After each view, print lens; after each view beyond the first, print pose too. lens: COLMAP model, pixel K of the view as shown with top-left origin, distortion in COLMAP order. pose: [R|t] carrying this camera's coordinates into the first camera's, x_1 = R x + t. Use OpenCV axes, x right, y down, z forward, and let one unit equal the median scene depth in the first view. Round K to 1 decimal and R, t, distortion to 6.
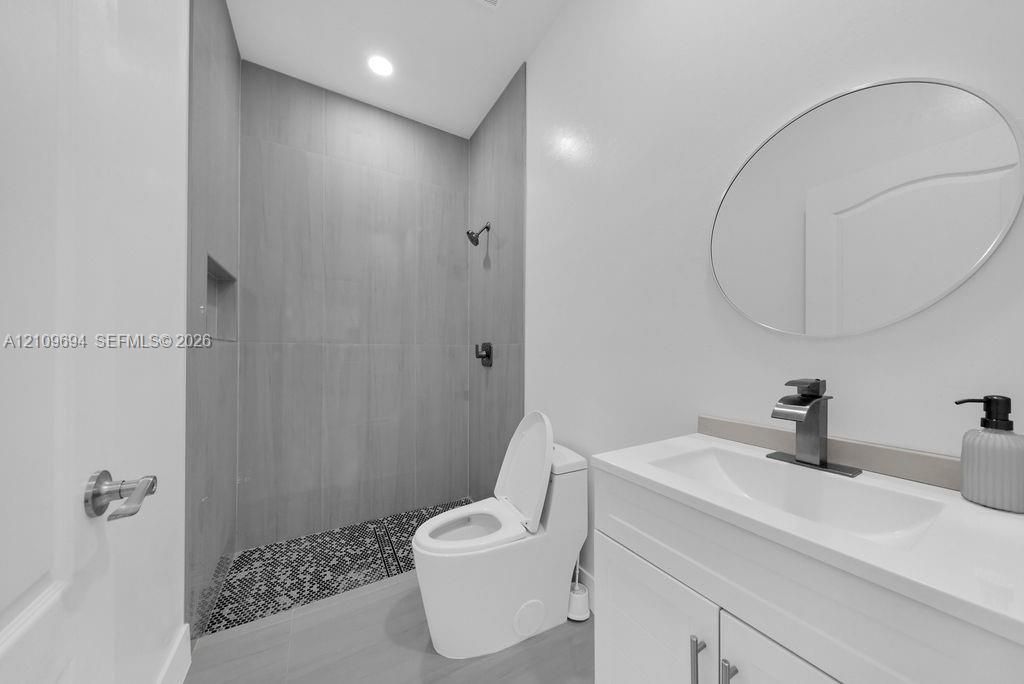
lens RADIAL K [[350.6, 0, 531.8], [0, 350.6, 343.0], [0, 0, 1]] dist [0.001030, 0.000067]
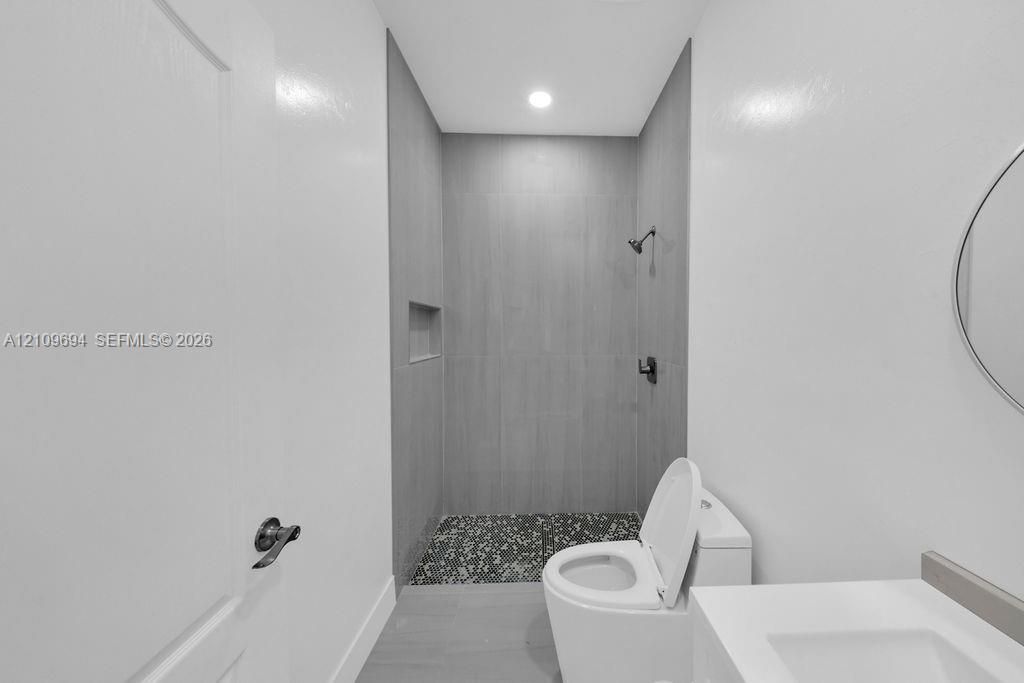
lens RADIAL K [[350.6, 0, 531.8], [0, 350.6, 342.5], [0, 0, 1]] dist [0.001030, 0.000067]
pose [[0.863842, 0.016309, -0.503499, 0.084566], [-0.005518, 0.999722, 0.022915, -0.078448], [0.503733, -0.017017, 0.863692, 0.058782]]
